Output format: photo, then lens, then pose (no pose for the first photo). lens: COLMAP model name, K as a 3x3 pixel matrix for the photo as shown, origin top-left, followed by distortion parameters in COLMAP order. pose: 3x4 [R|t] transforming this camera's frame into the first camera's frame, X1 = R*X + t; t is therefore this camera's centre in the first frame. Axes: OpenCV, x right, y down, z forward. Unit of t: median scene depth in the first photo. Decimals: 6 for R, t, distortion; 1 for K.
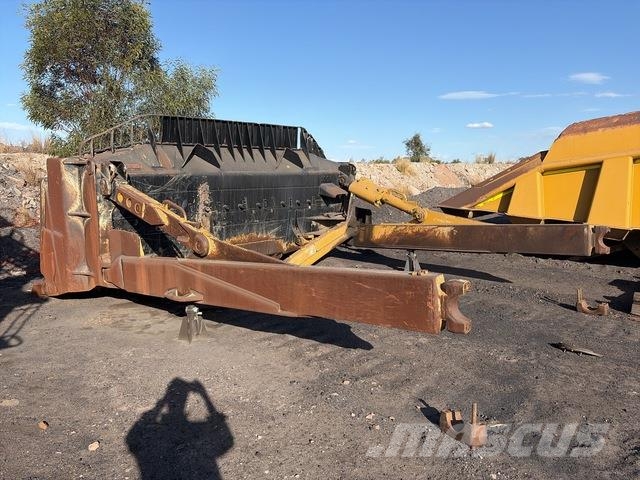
lens RADIAL K [[483.4, 0, 321.1], [0, 483.4, 241.7], [0, 0, 1]] dist [0.053572, -0.051927]
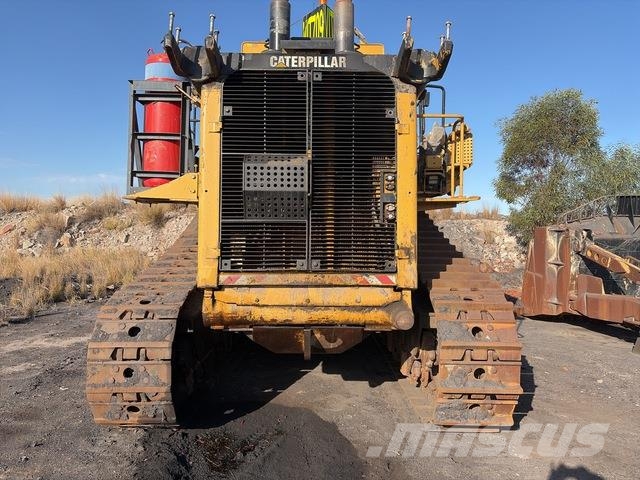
lens RADIAL K [[483.4, 0, 318.8], [0, 483.4, 240.6], [0, 0, 1]] dist [0.053572, -0.051927]
pose [[0.719548, 0.026042, -0.693954, 0.027463], [-0.112302, 0.990507, -0.079274, 0.073750], [0.685302, 0.134974, 0.715642, -0.574893]]
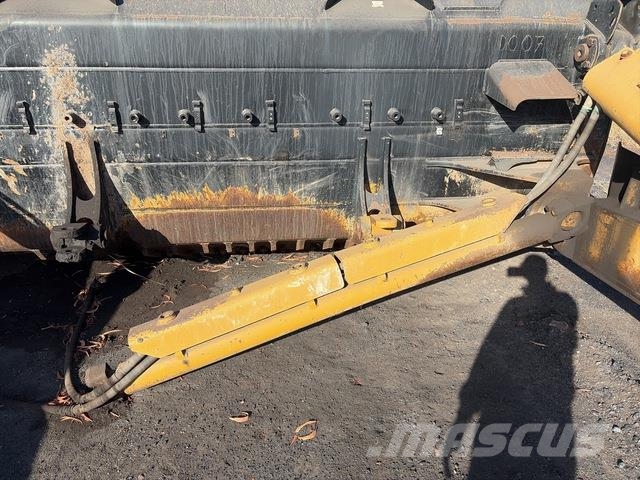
lens RADIAL K [[483.4, 0, 320.1], [0, 483.4, 237.5], [0, 0, 1]] dist [0.053572, -0.051927]
pose [[0.754798, 0.251168, -0.605966, 0.160337], [-0.104339, 0.957999, 0.267117, -0.091476], [0.647606, -0.138394, 0.749302, 0.741789]]
